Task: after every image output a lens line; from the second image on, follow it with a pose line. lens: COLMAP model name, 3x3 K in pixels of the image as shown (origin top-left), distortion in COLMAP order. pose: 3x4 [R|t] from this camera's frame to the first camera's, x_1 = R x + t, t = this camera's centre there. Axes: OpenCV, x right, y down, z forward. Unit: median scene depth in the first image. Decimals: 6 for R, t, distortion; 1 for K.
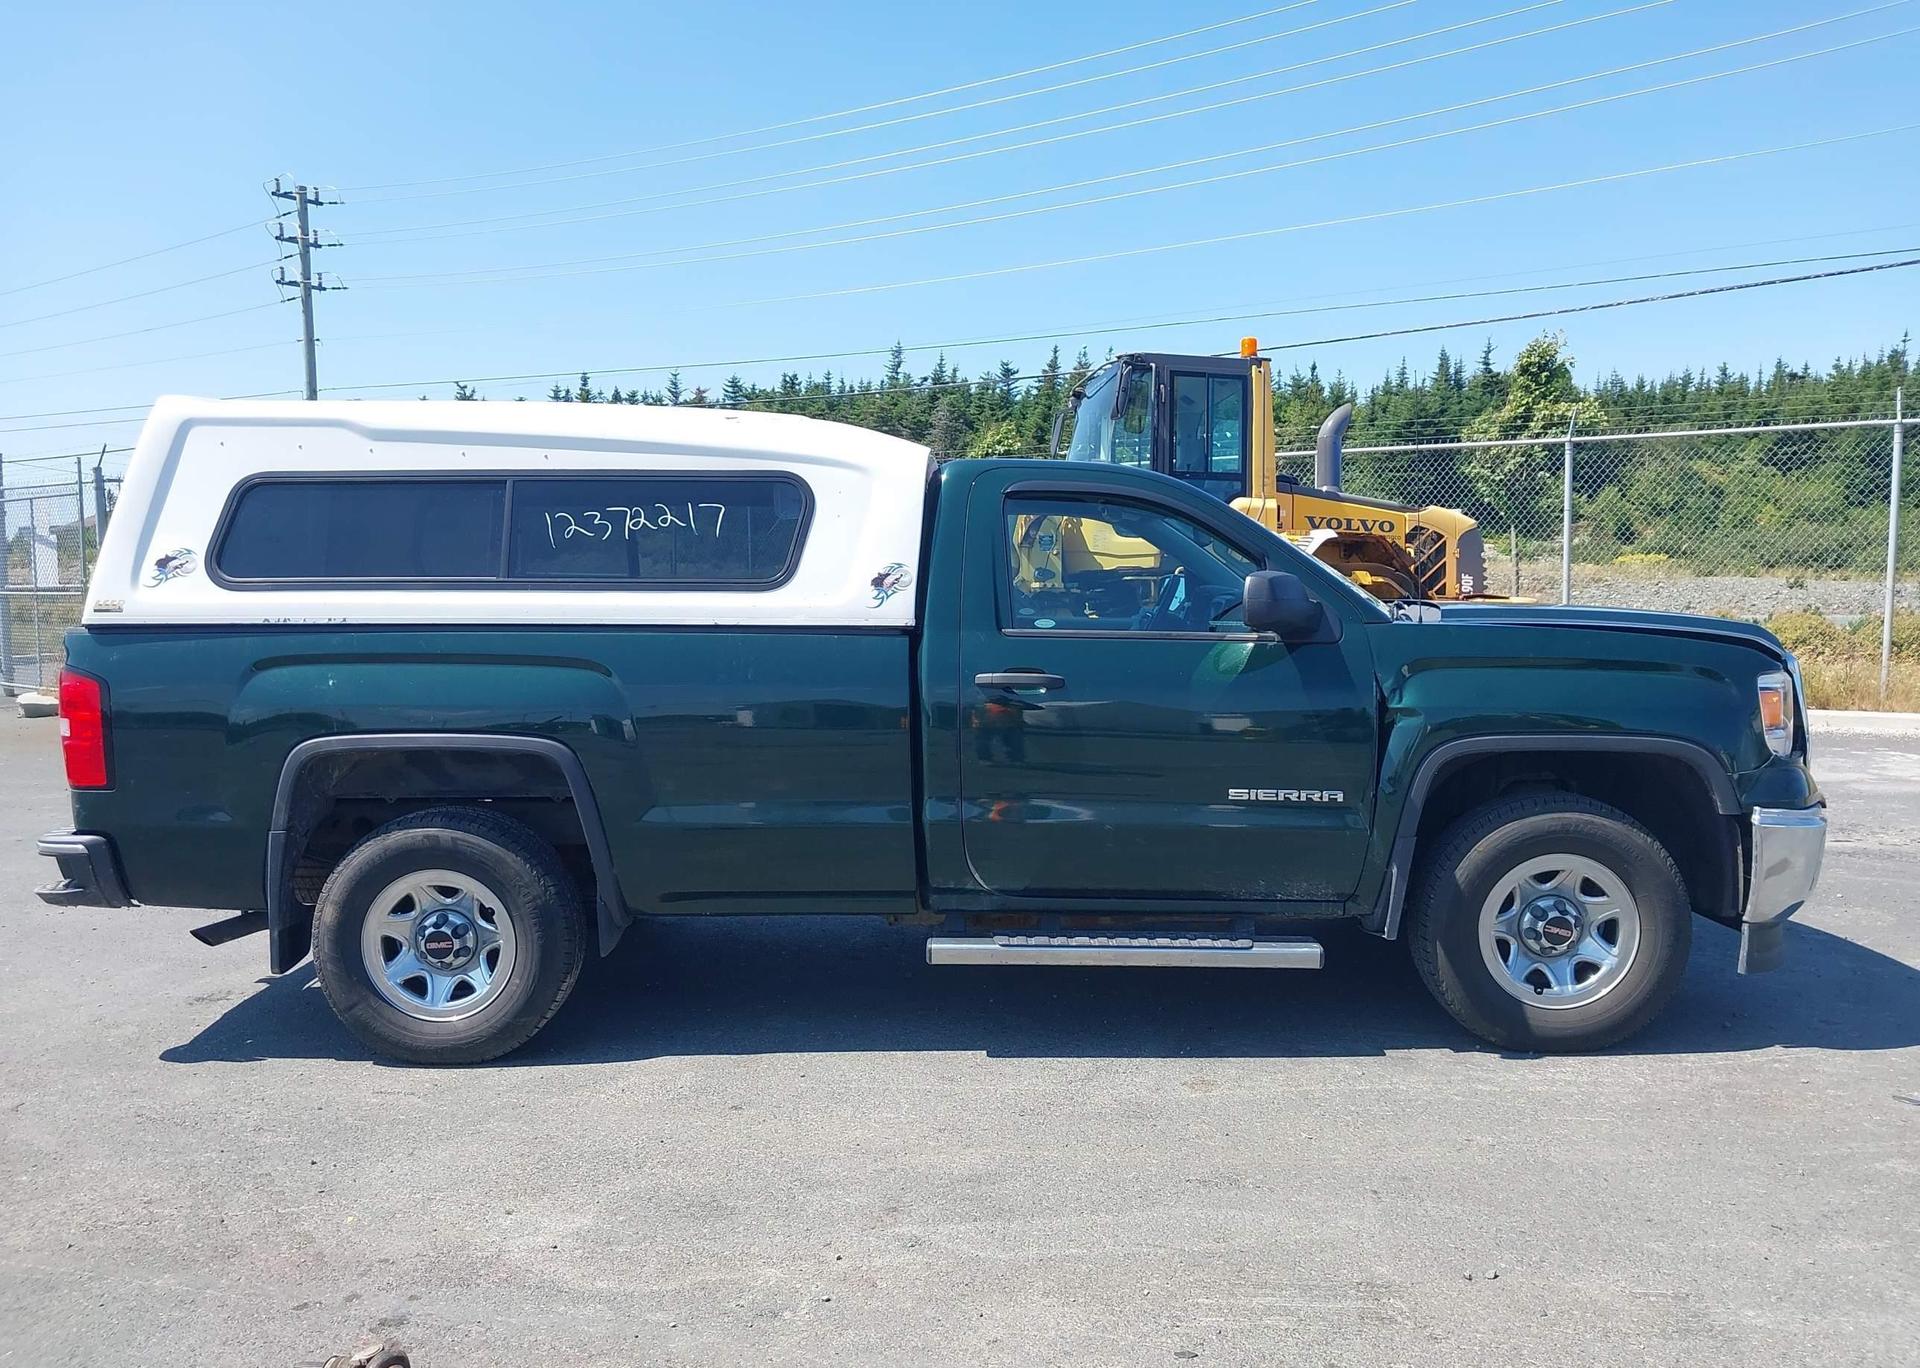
lens RADIAL K [[1506.3, 0, 951.0], [0, 1506.3, 688.2], [0, 0, 1]] dist [0.055070, -0.091808]
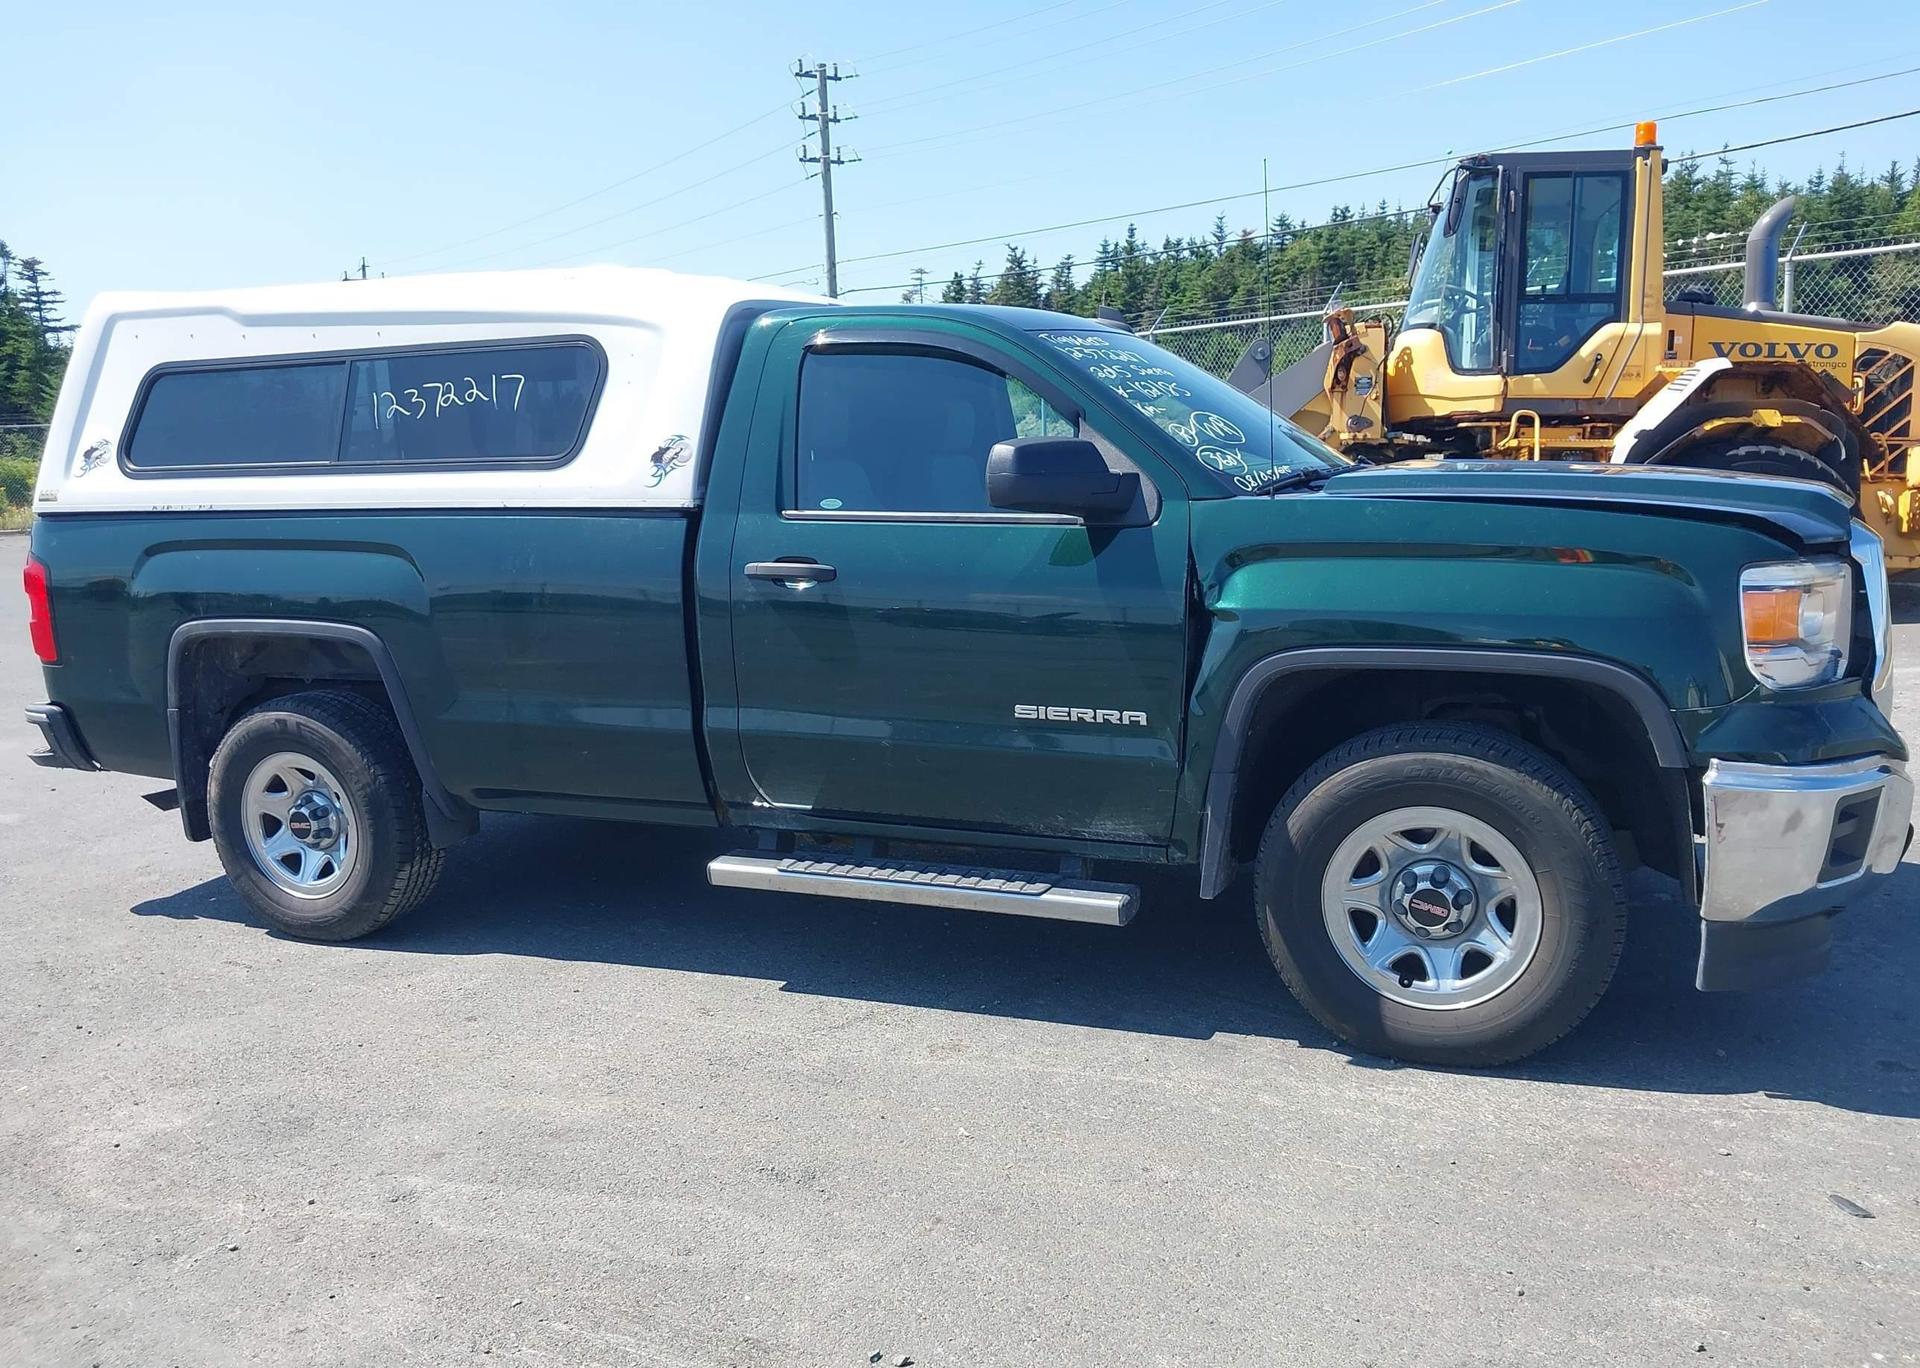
lens RADIAL K [[1513.6, 0, 949.6], [0, 1513.6, 701.3], [0, 0, 1]] dist [0.007669, -0.012355]
pose [[0.930147, 0.037464, -0.365270, 0.441740], [0.000721, 0.994593, 0.103846, -0.019838], [0.367186, -0.096855, 0.925091, 0.222121]]
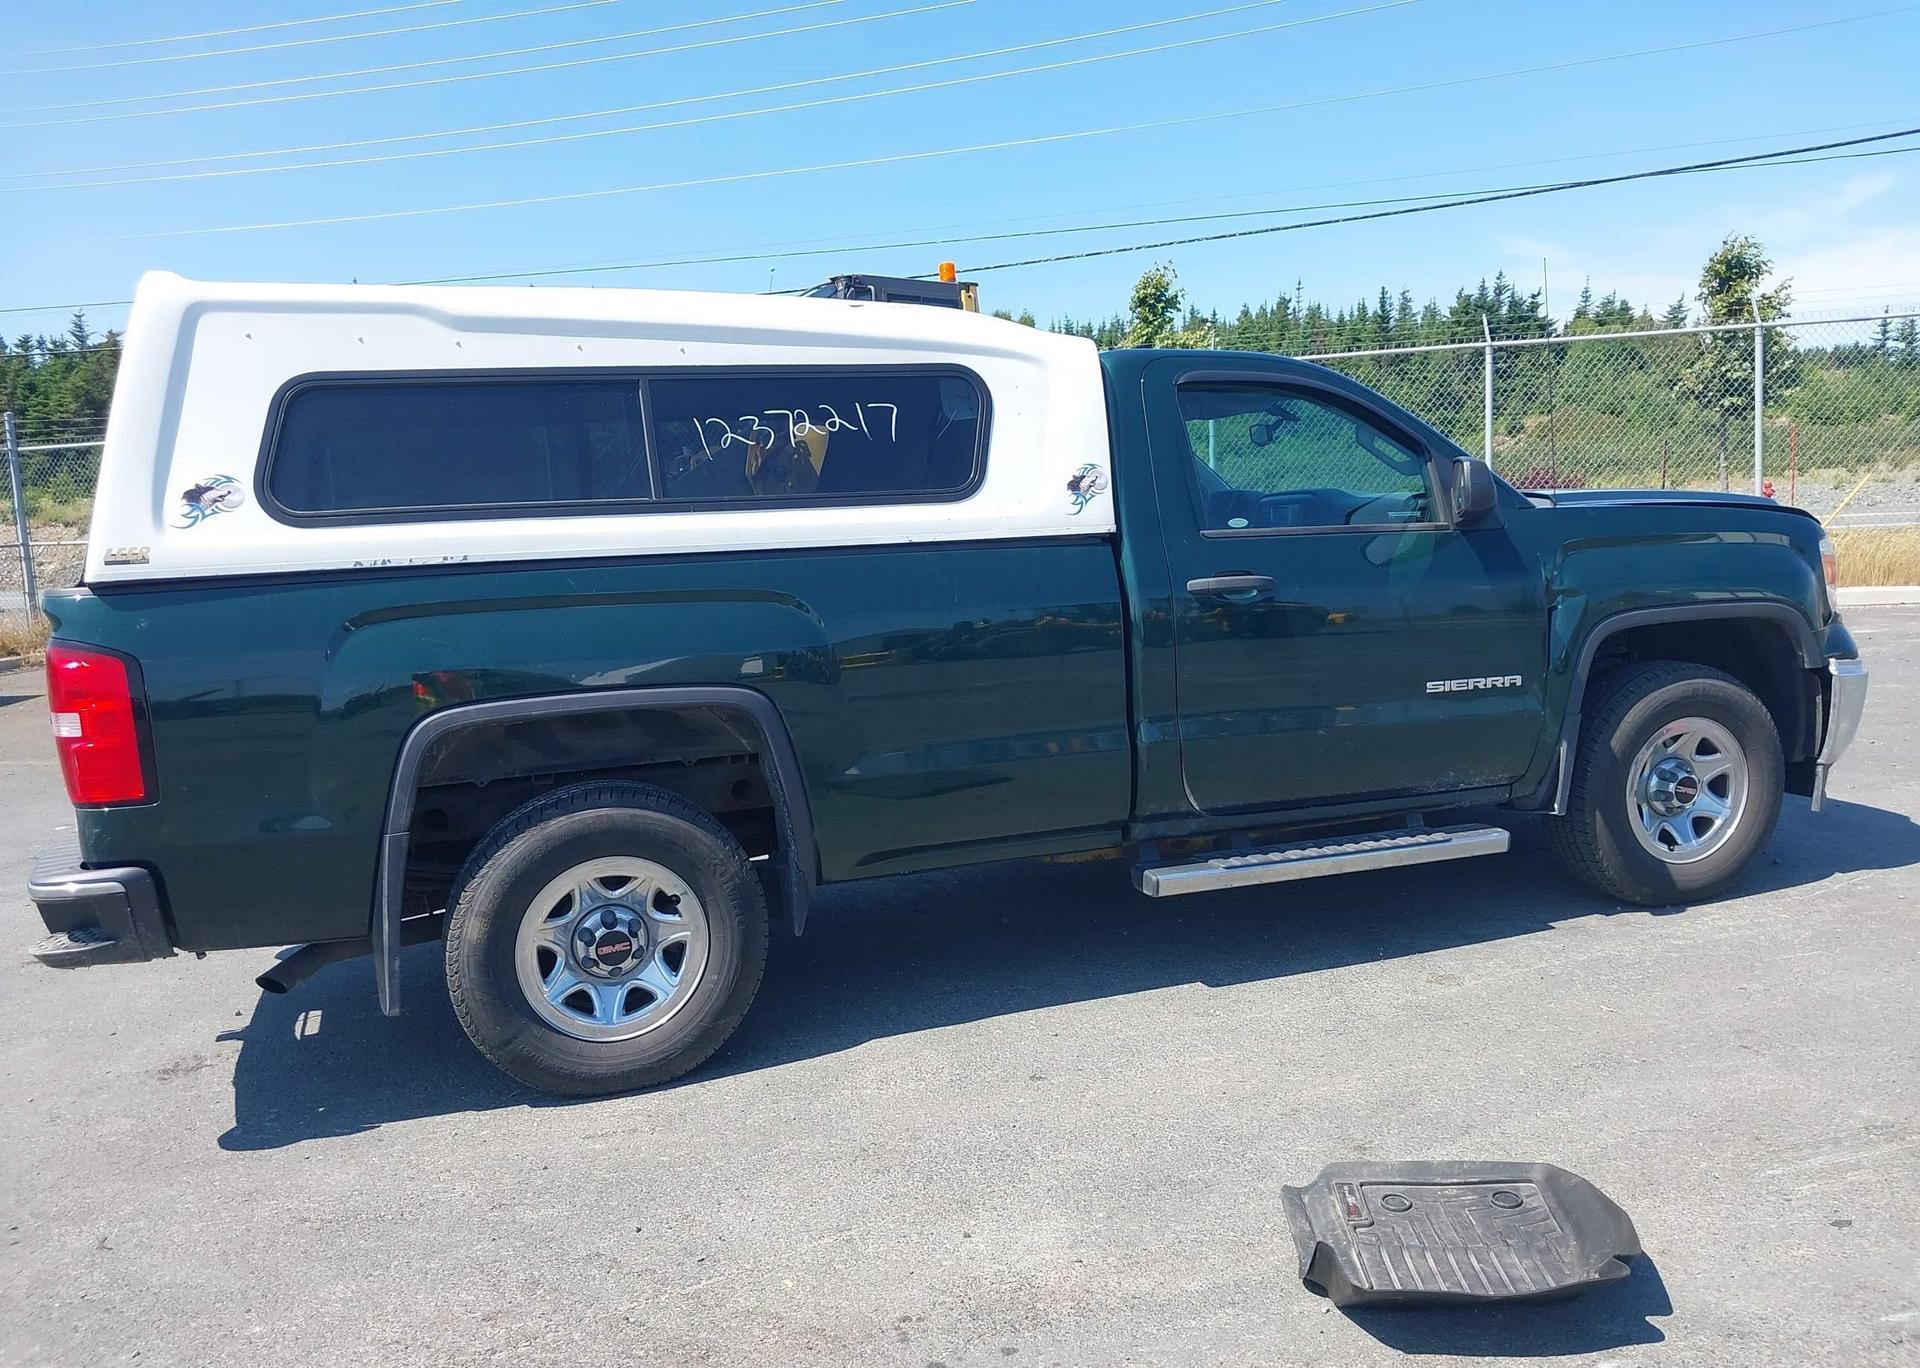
lens RADIAL K [[1506.3, 0, 951.0], [0, 1506.3, 688.2], [0, 0, 1]] dist [0.055070, -0.091808]
pose [[0.939076, -0.080761, 0.334086, -0.429006], [0.069391, 0.996535, 0.045850, 0.003846], [-0.336632, -0.019874, 0.941427, 0.169332]]
